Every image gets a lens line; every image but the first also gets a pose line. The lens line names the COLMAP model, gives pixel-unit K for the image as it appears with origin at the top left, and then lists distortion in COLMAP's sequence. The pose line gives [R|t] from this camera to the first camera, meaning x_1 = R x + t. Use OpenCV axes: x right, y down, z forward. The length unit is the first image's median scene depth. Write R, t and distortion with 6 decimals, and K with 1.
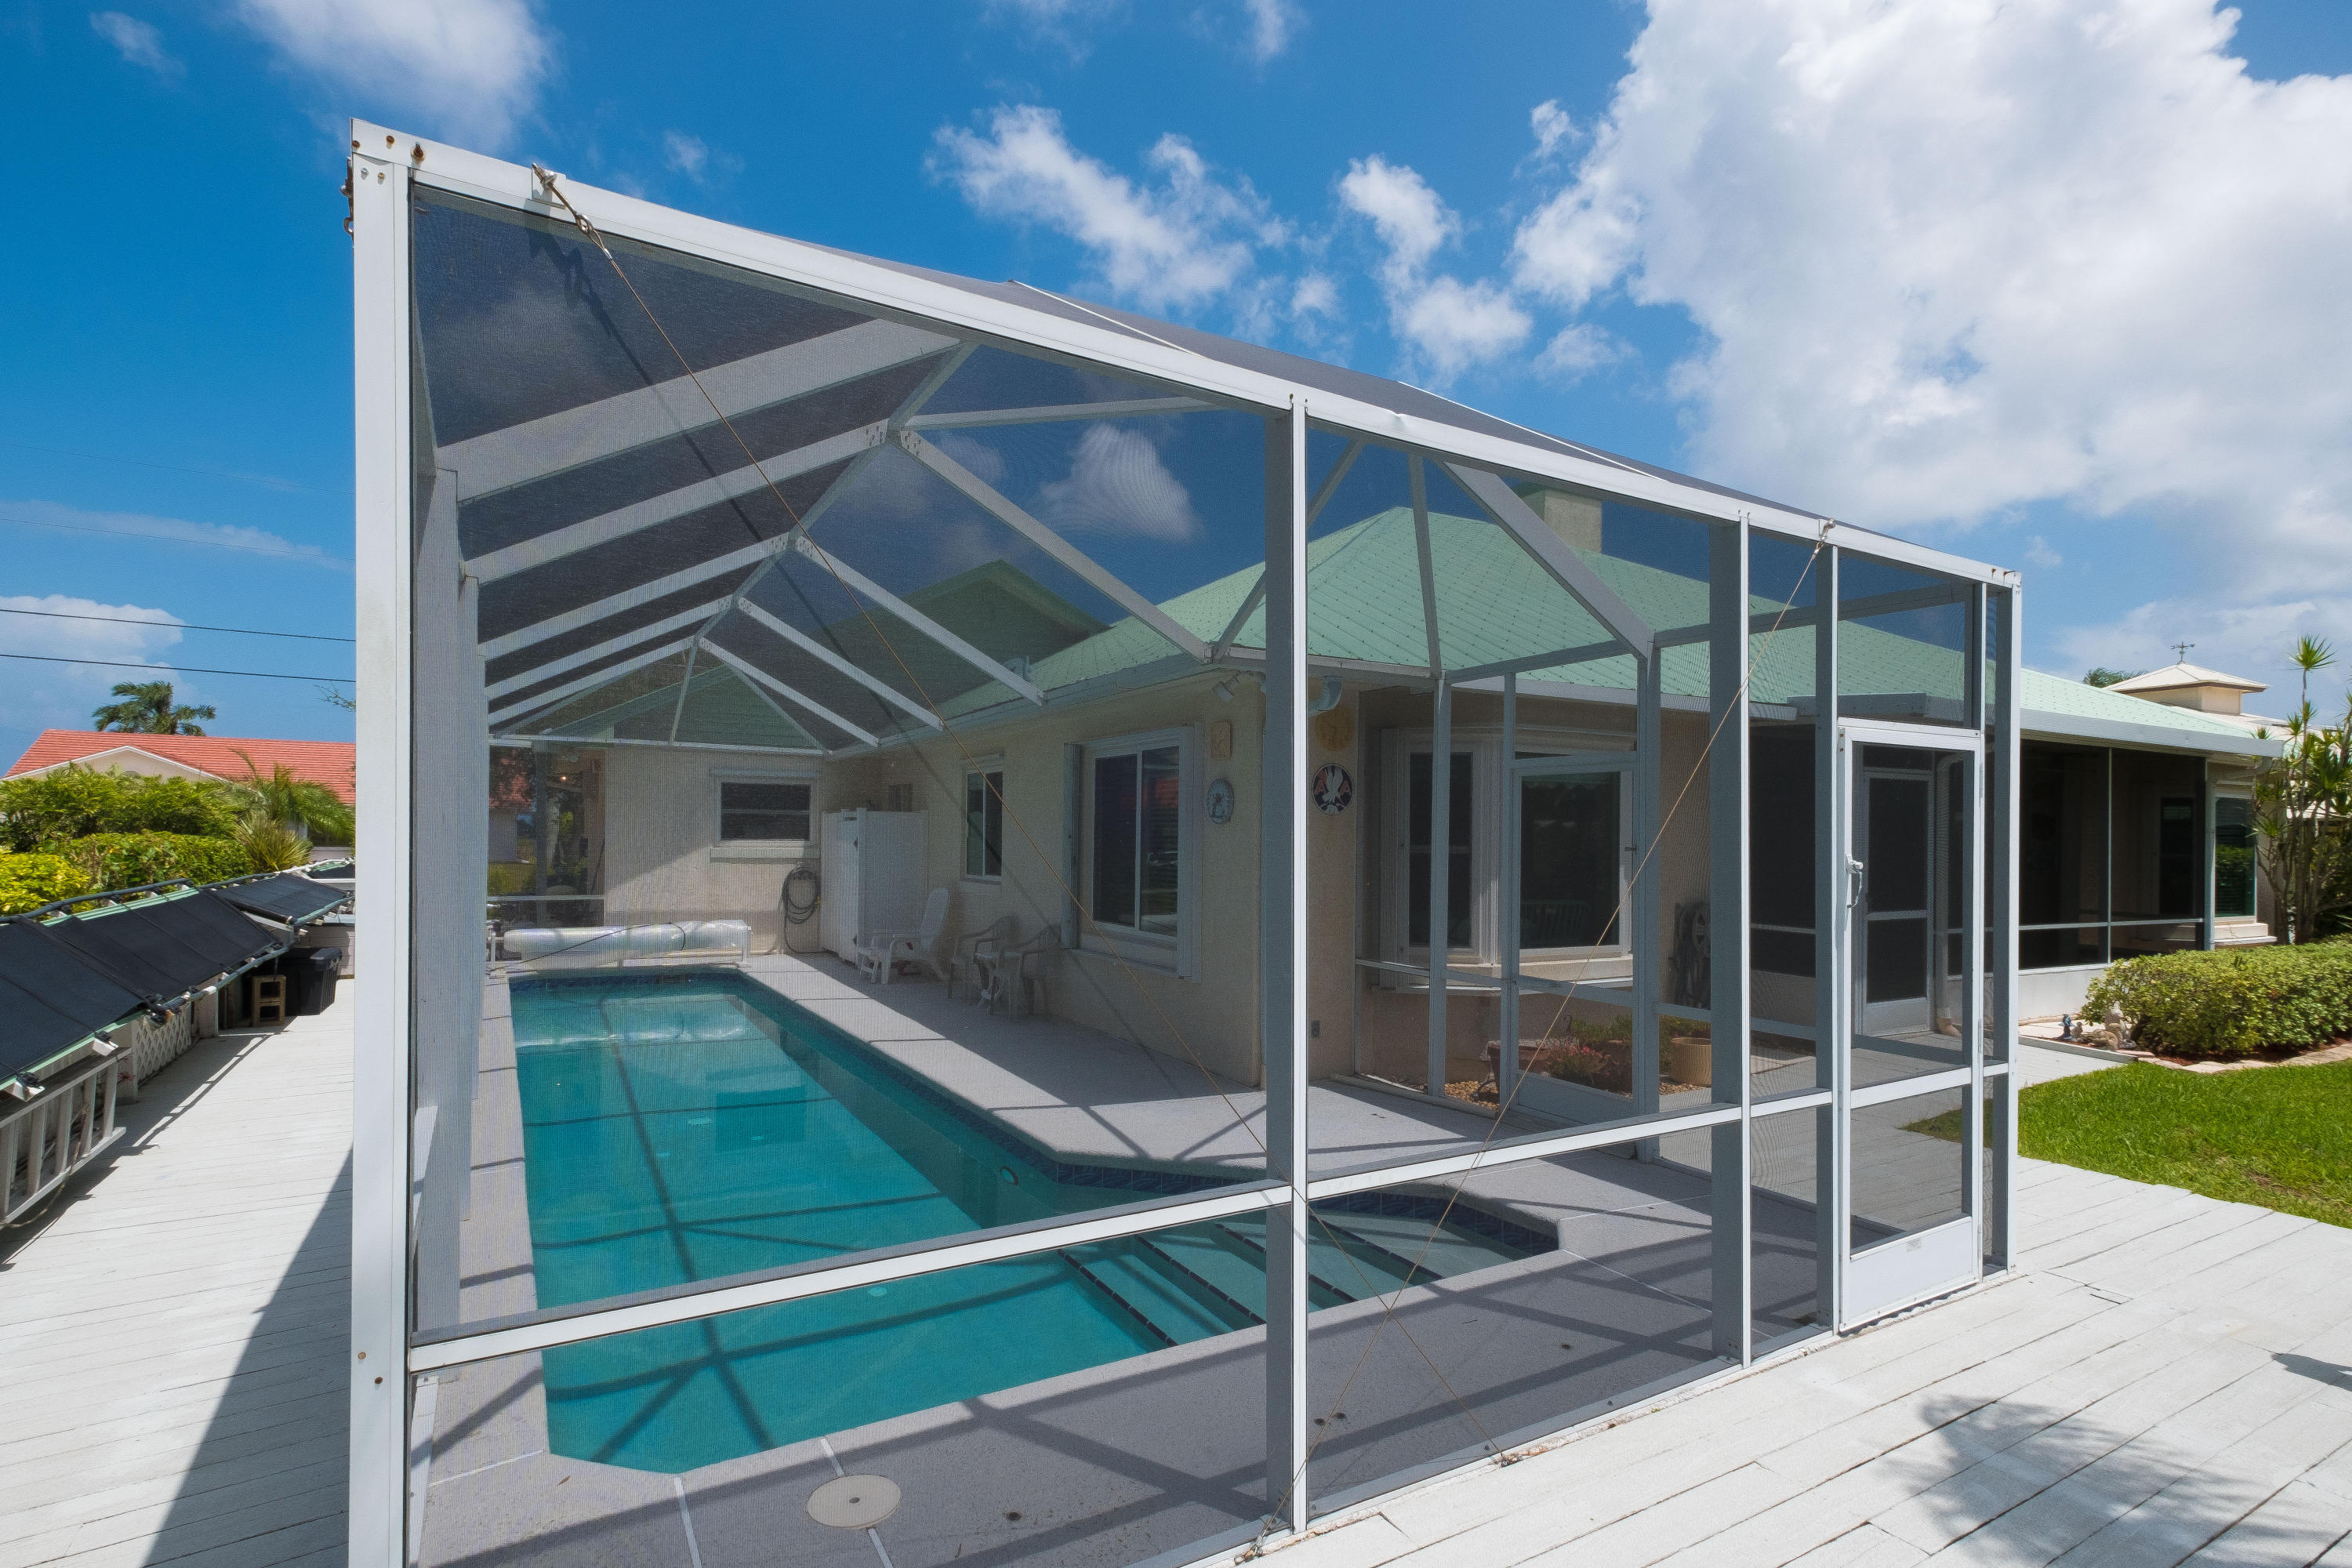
lens RADIAL K [[1140.2, 0, 1166.4], [0, 1140.2, 833.9], [0, 0, 1]] dist [0.001950, 0.000834]
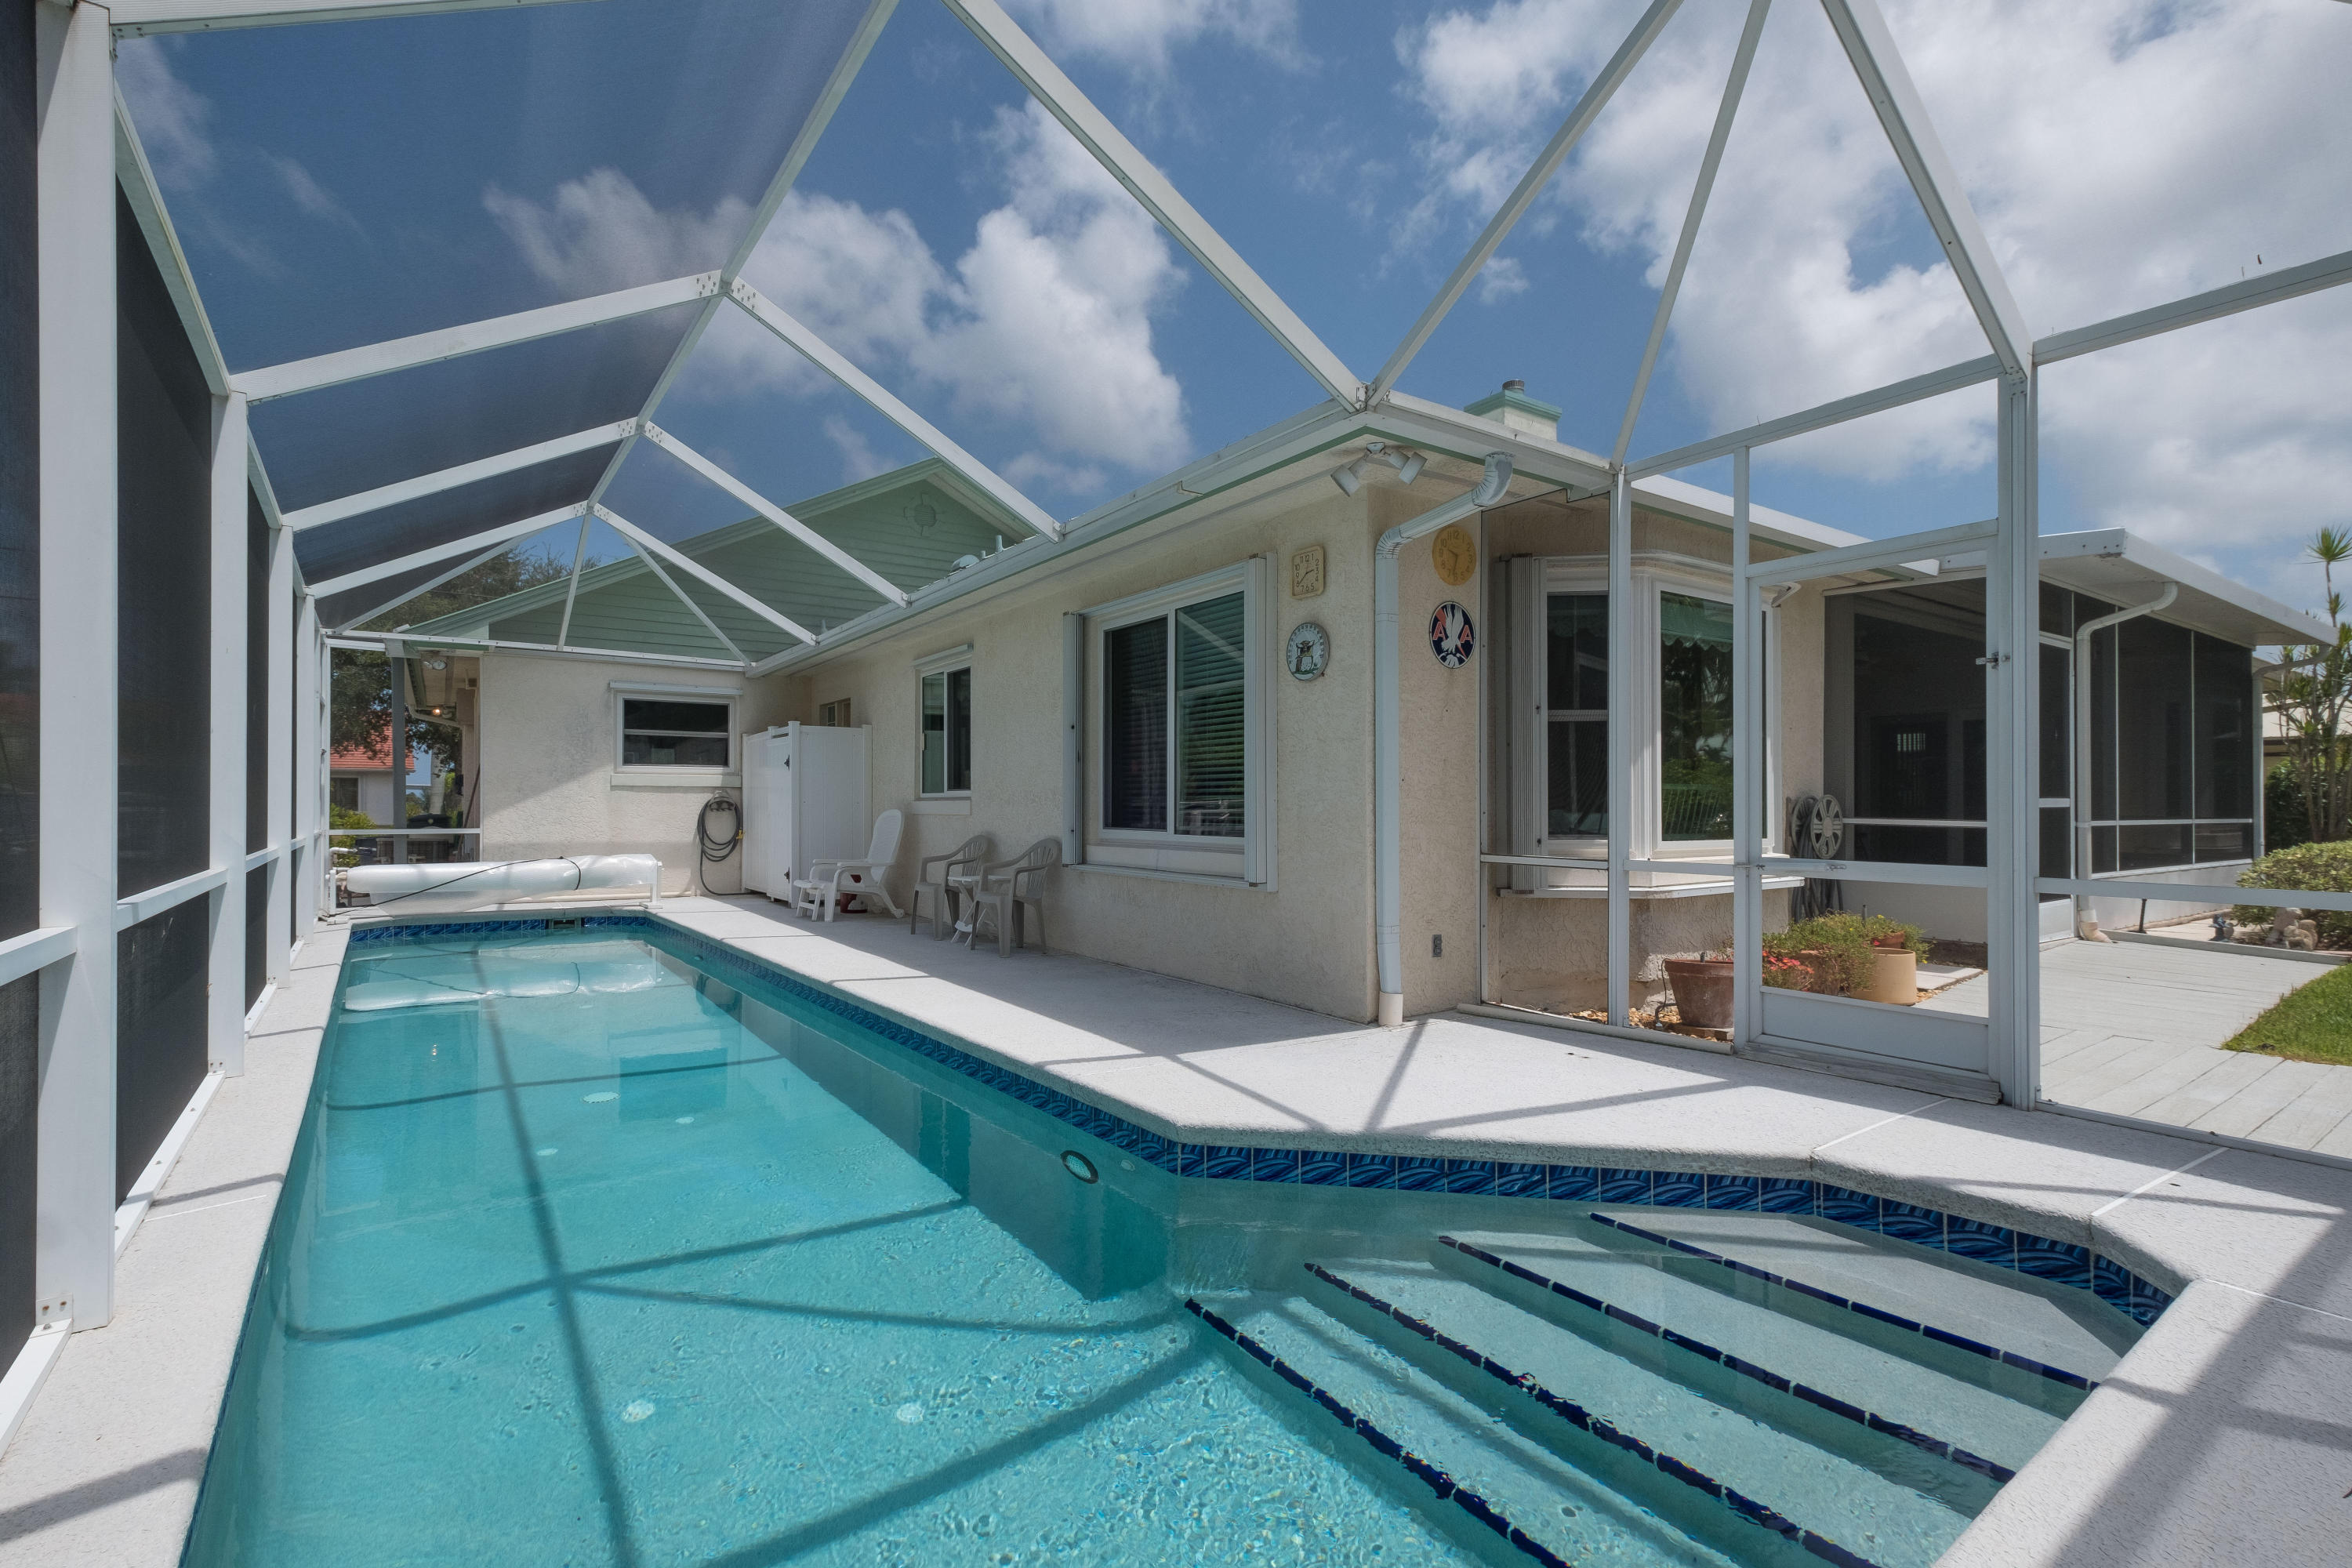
lens RADIAL K [[1093.2, 0, 1176.2], [0, 1093.2, 793.7], [0, 0, 1]] dist [0.007199, -0.001666]
pose [[0.995244, -0.012111, 0.096654, -0.070541], [0.012047, 0.999927, 0.001244, 0.040469], [-0.096662, -0.000074, 0.995317, 0.173842]]
